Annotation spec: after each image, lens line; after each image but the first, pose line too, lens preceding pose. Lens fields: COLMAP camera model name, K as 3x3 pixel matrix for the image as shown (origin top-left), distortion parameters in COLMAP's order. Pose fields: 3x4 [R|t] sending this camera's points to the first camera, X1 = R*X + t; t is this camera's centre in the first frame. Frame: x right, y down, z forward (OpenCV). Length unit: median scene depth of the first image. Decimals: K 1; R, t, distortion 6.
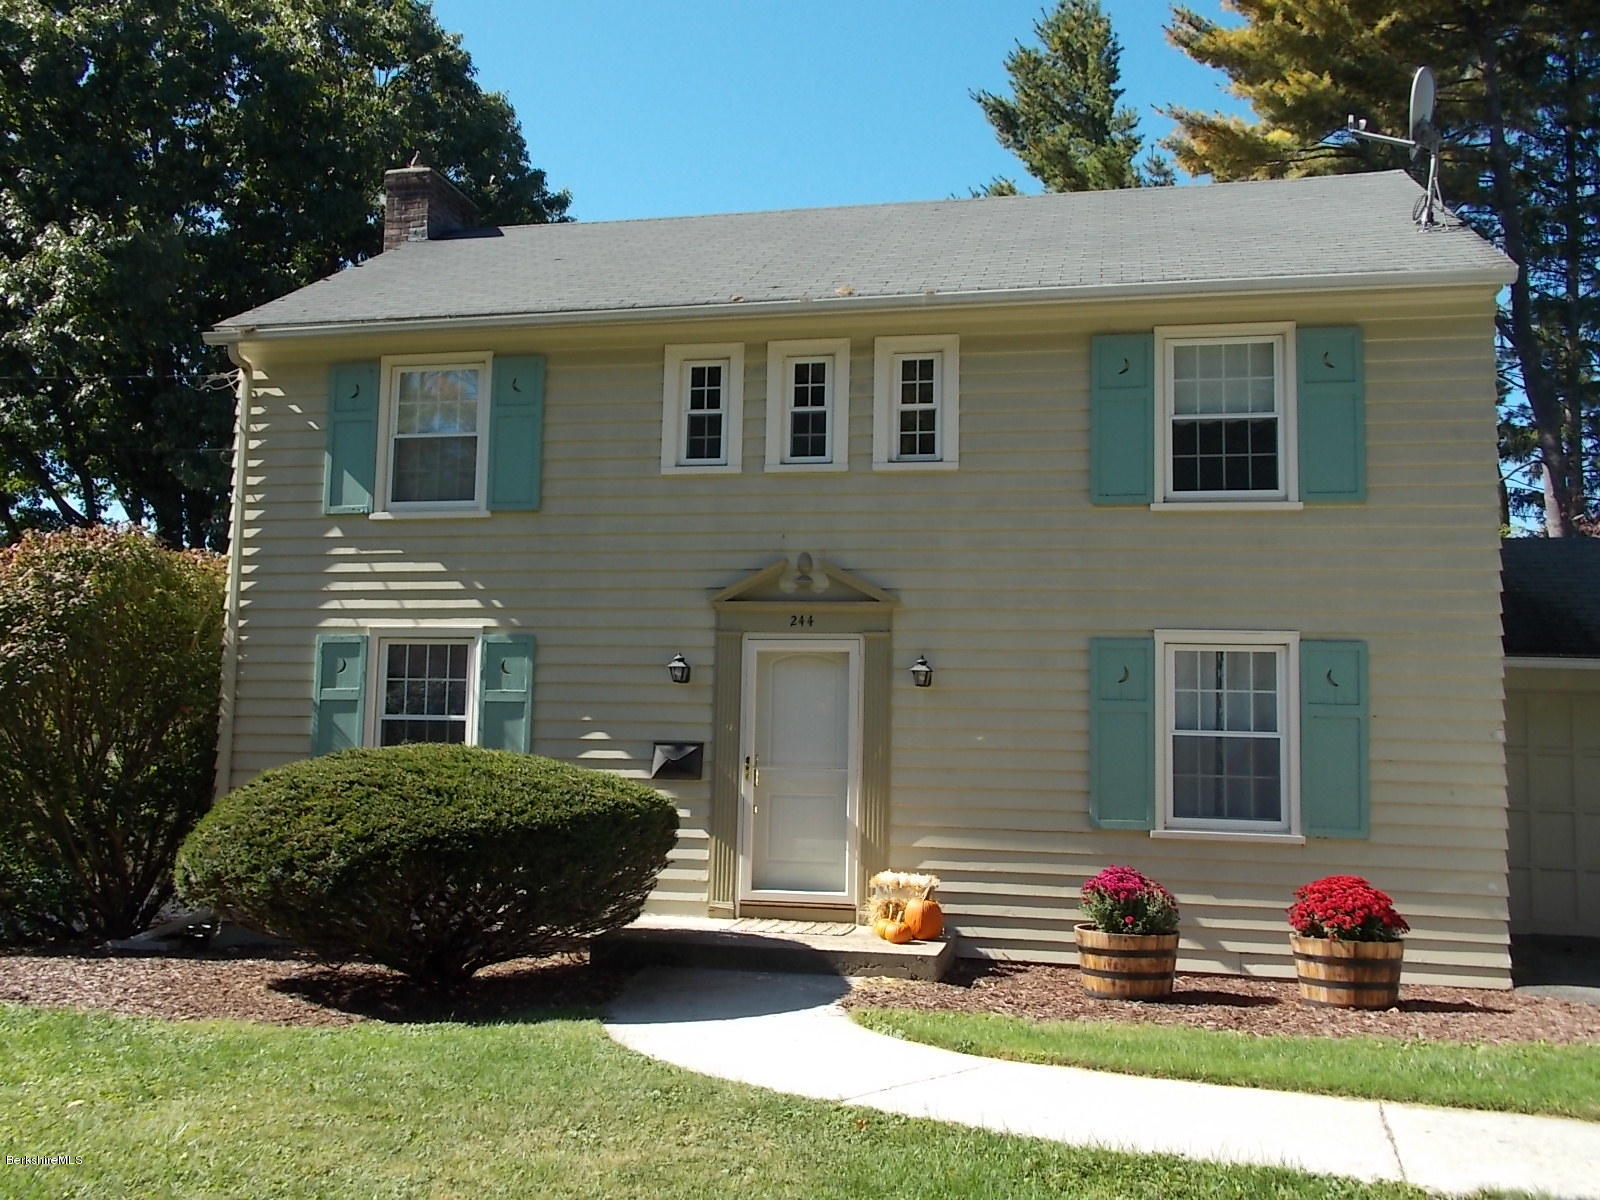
lens RADIAL K [[1503.3, 0, 799.8], [0, 1503.3, 576.7], [0, 0, 1]] dist [0.013576, 0.013468]
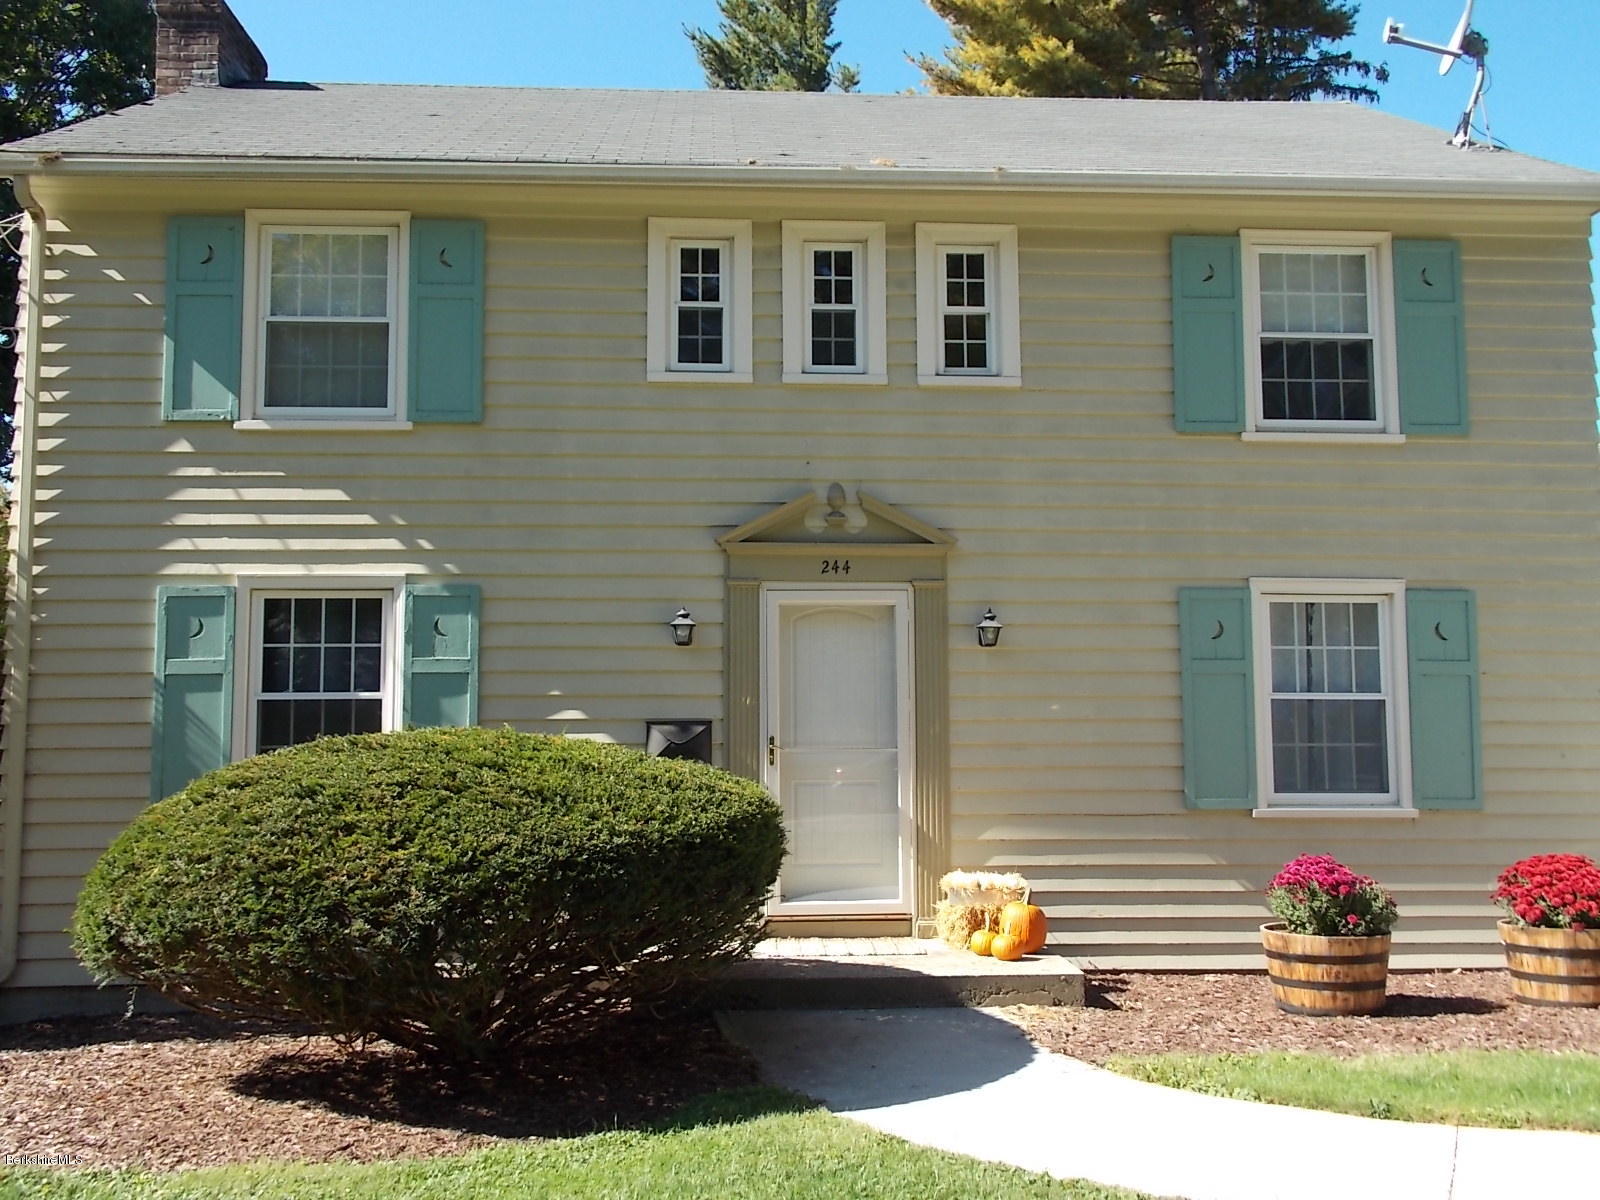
lens RADIAL K [[1503.3, 0, 799.8], [0, 1503.3, 576.7], [0, 0, 1]] dist [0.013576, 0.013468]
pose [[0.960511, 0.004264, 0.278210, -0.244707], [-0.007484, 0.999917, 0.010514, 0.026477], [-0.278142, -0.012181, 0.960463, 0.231676]]
